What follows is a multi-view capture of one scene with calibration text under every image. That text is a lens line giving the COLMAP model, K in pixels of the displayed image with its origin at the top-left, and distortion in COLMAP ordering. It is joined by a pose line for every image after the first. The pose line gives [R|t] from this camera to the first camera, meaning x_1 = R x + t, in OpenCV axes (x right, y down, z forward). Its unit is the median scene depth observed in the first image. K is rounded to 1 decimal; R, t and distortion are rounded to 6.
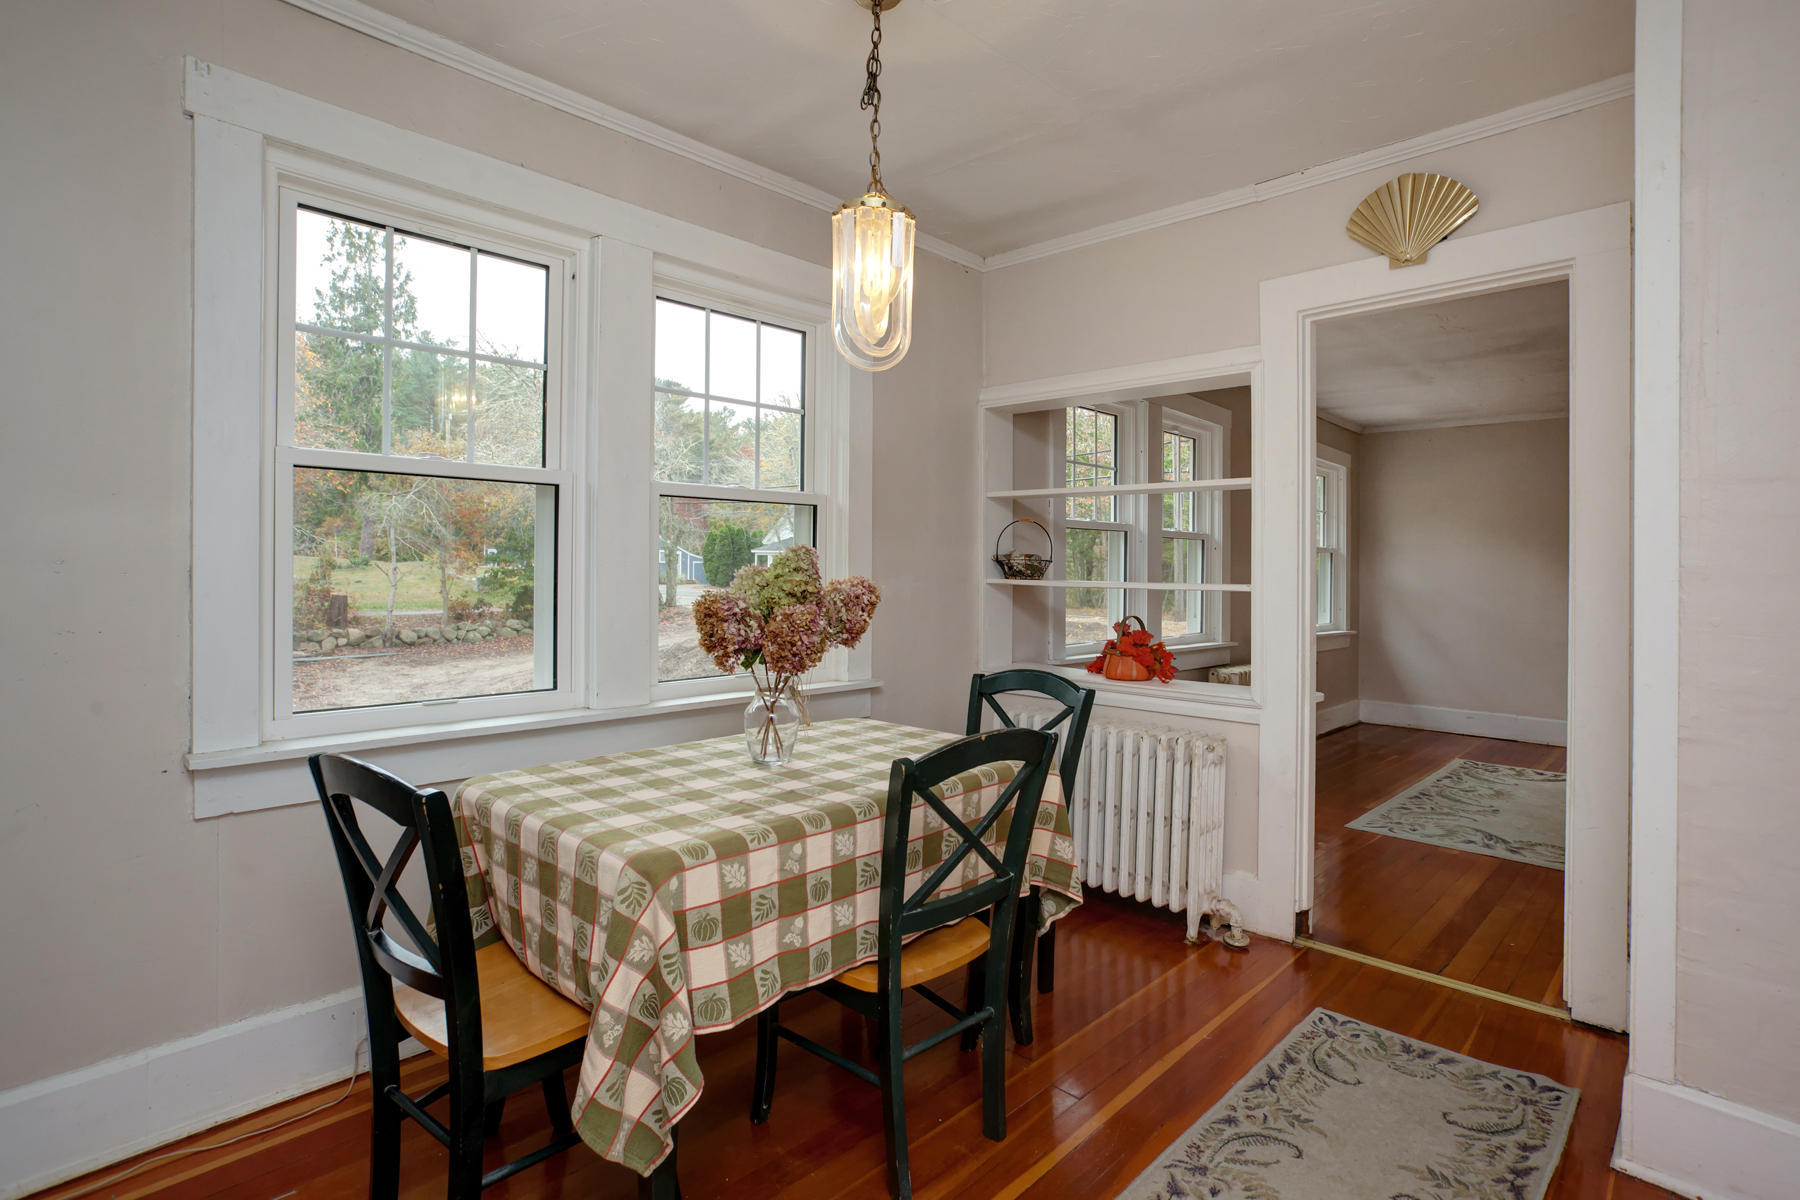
lens RADIAL K [[919.5, 0, 892.1], [0, 919.5, 578.5], [0, 0, 1]] dist [-0.048244, 0.021071]
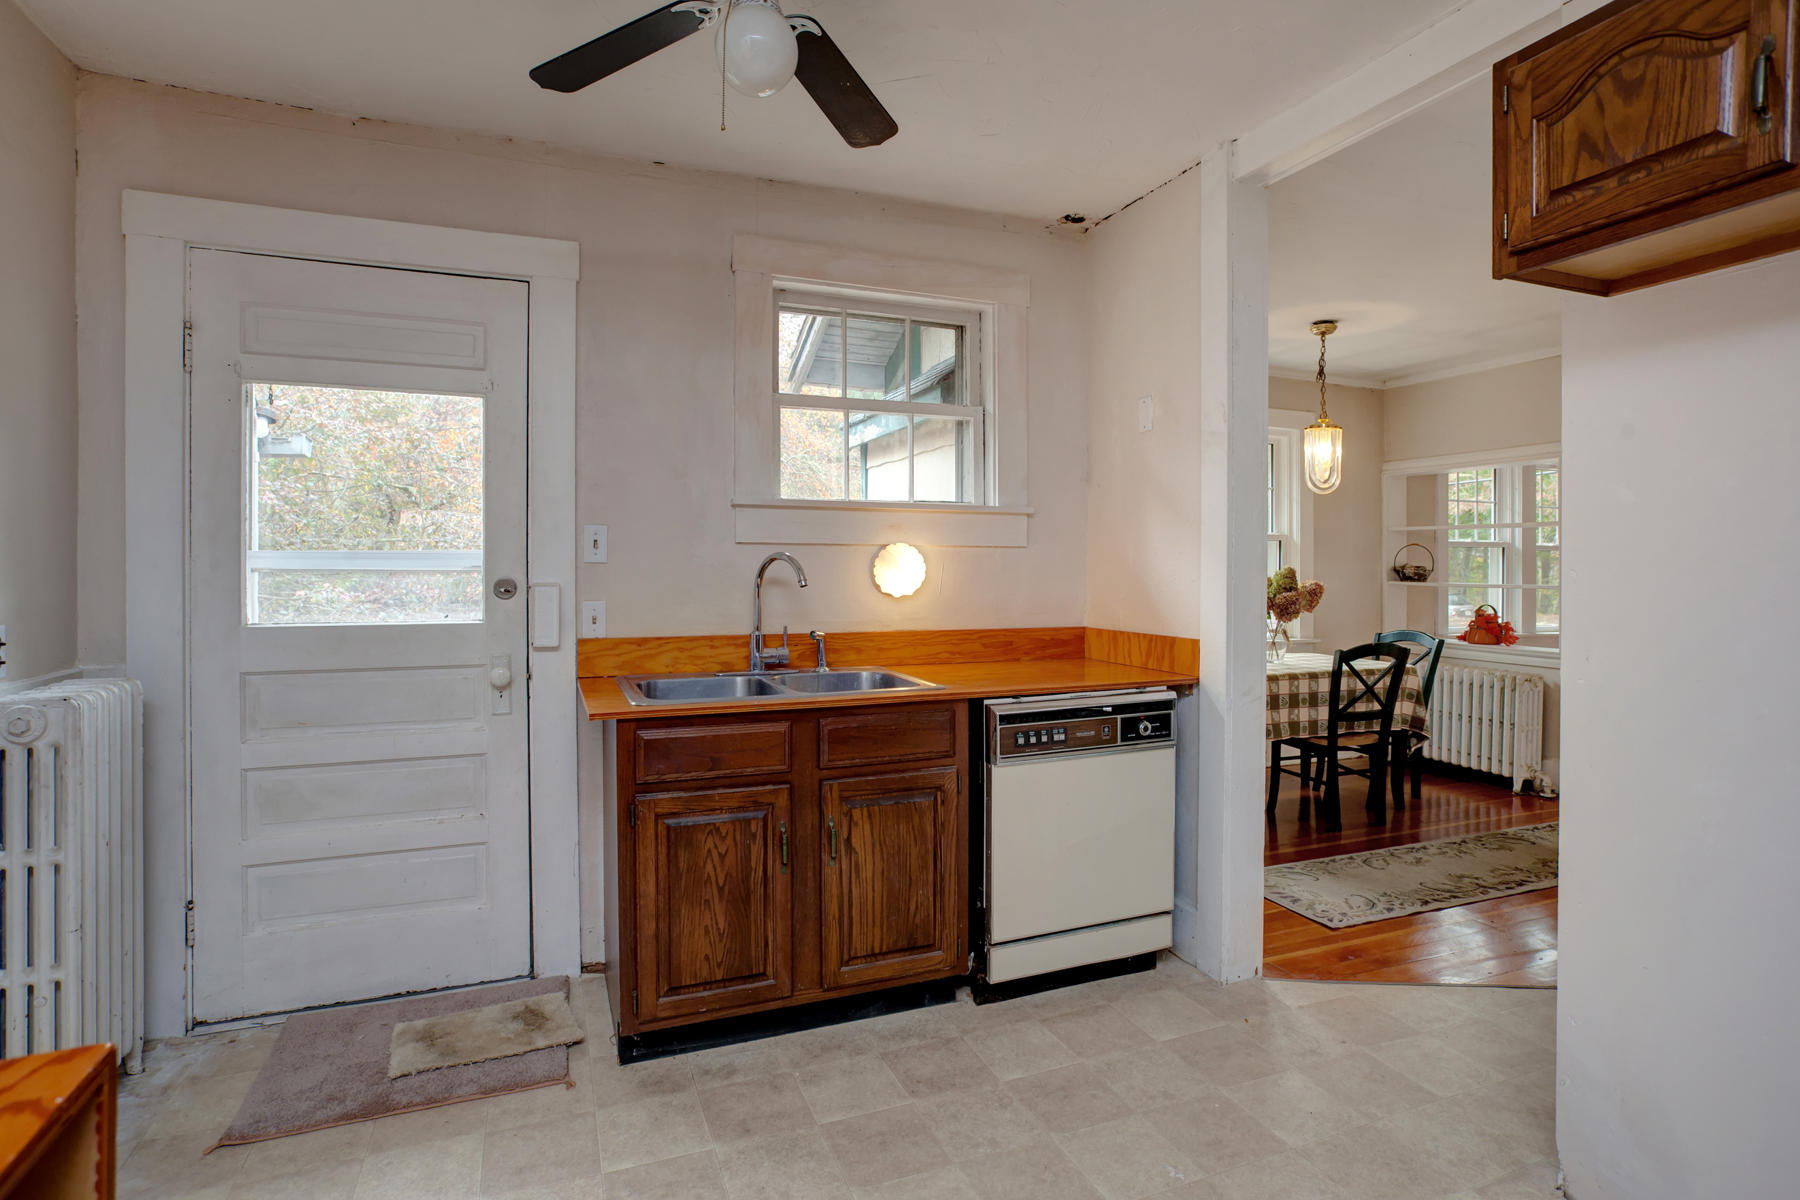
lens RADIAL K [[919.5, 0, 892.1], [0, 919.5, 578.5], [0, 0, 1]] dist [-0.048244, 0.021071]
pose [[0.914884, -0.002381, -0.403710, -0.087231], [0.000588, 0.999989, -0.004564, 0.002342], [0.403717, 0.003938, 0.914875, -1.539512]]
